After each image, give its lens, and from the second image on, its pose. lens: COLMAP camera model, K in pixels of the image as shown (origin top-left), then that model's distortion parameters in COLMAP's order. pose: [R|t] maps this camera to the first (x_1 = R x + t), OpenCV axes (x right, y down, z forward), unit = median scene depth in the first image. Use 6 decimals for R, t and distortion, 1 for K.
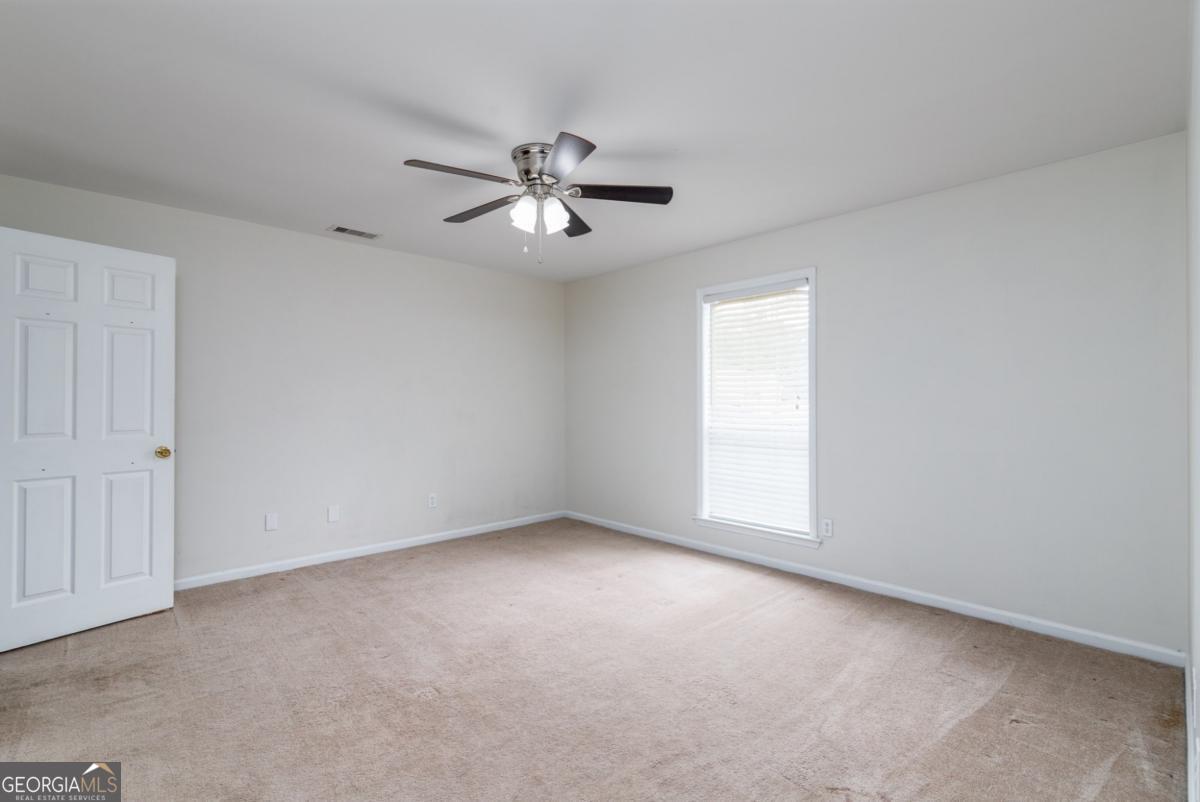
lens RADIAL K [[542.6, 0, 600.0], [0, 542.6, 401.0], [0, 0, 1]] dist [-0.000538, -0.000104]
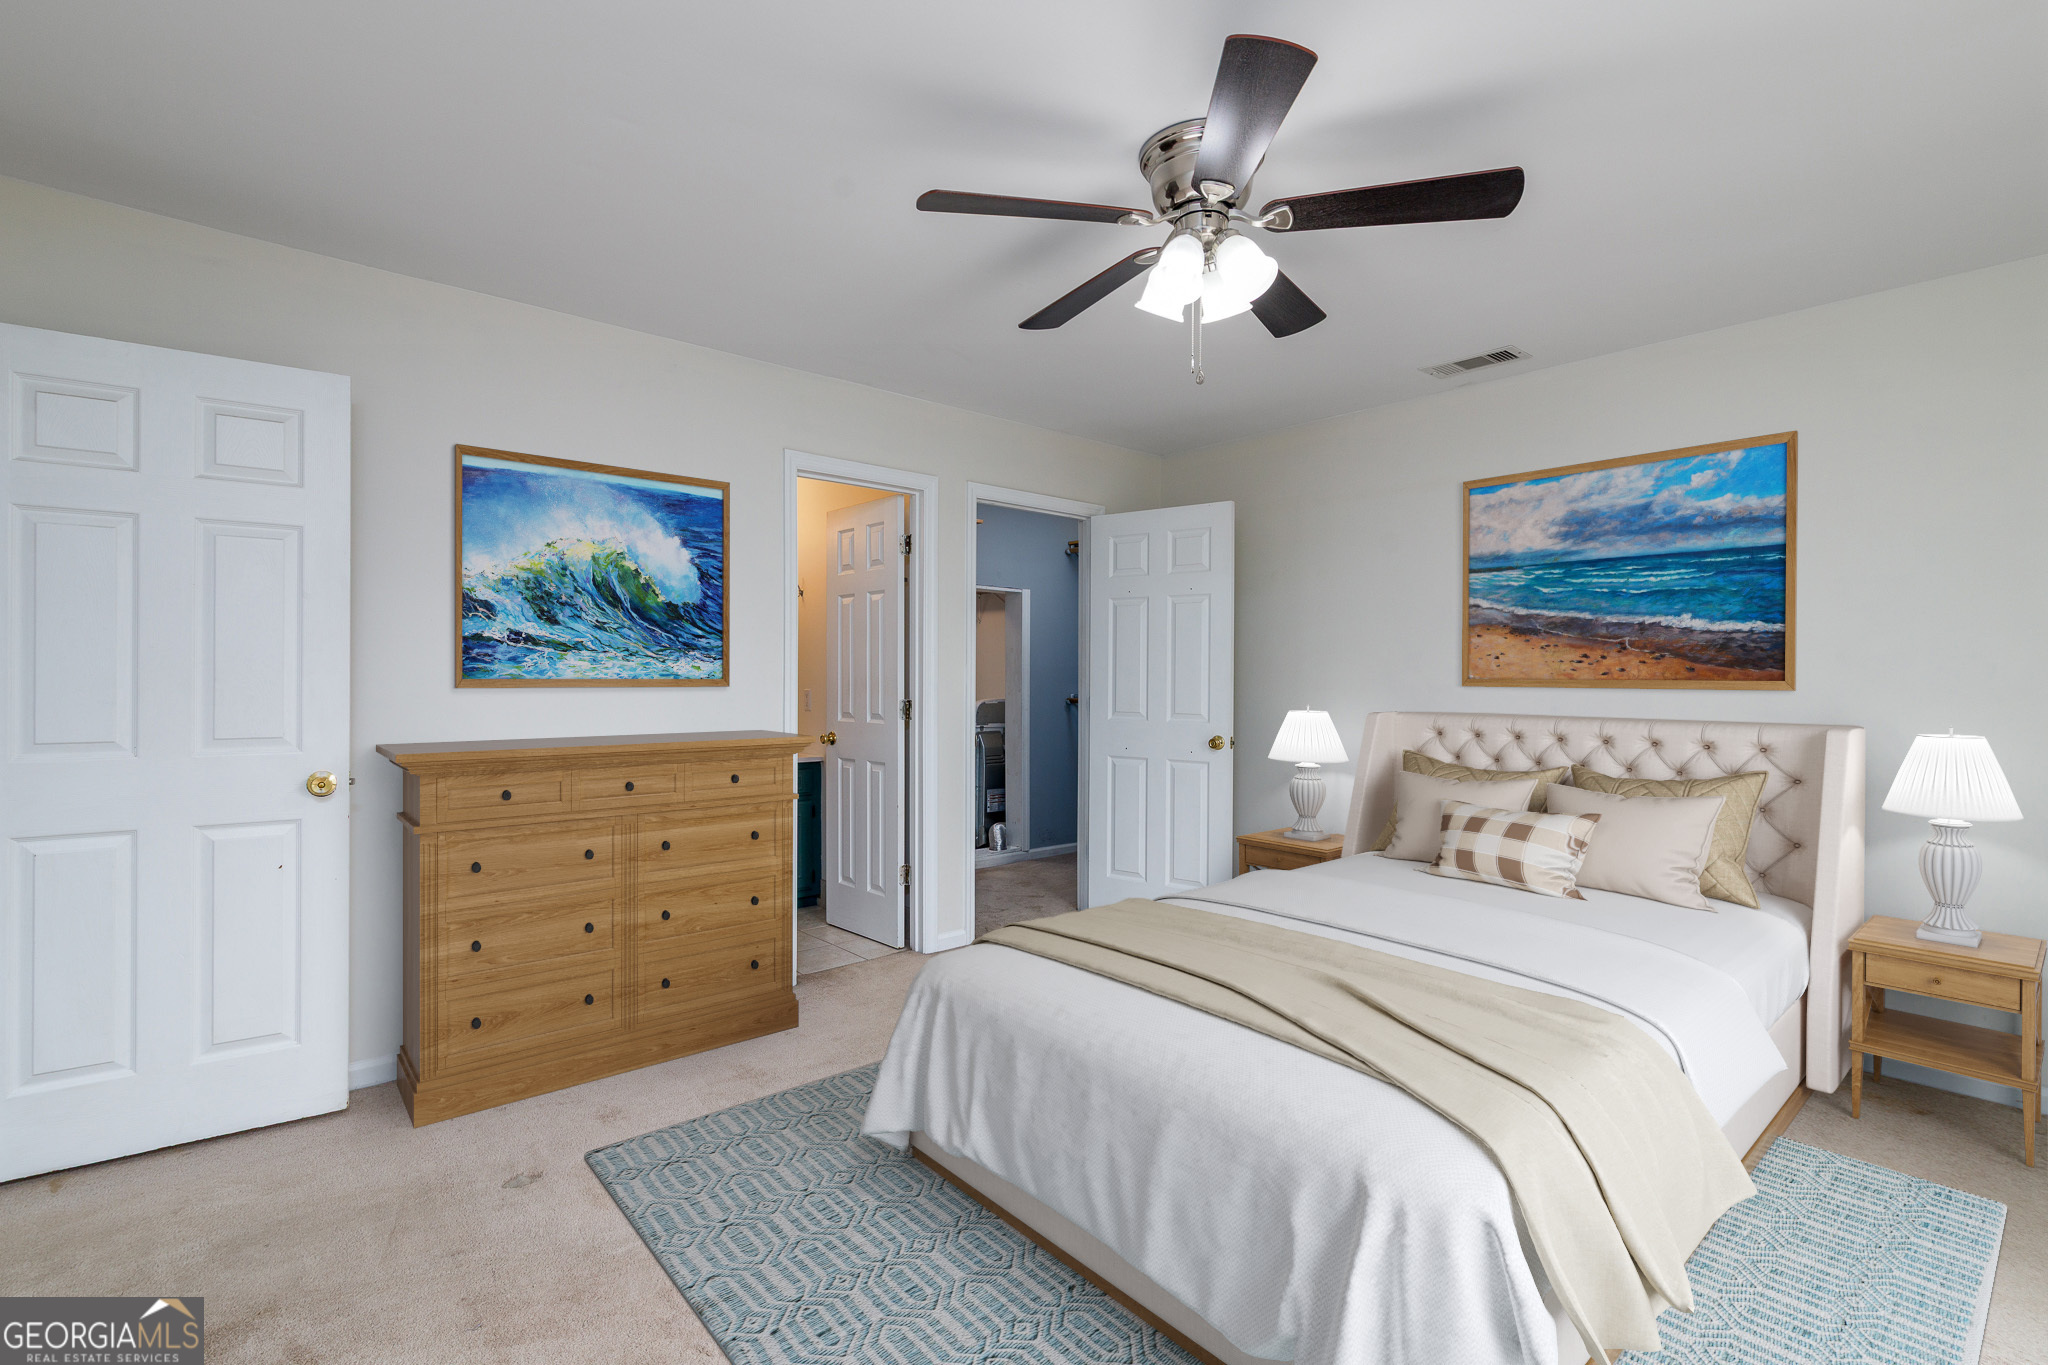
lens RADIAL K [[926.1, 0, 1024.0], [0, 926.1, 682.5], [0, 0, 1]] dist [-0.000538, -0.000104]
pose [[0.937855, 0.002165, -0.347021, 0.053480], [-0.001889, 0.999998, 0.001135, 0.003268], [0.347023, -0.000409, 0.937856, 0.465179]]
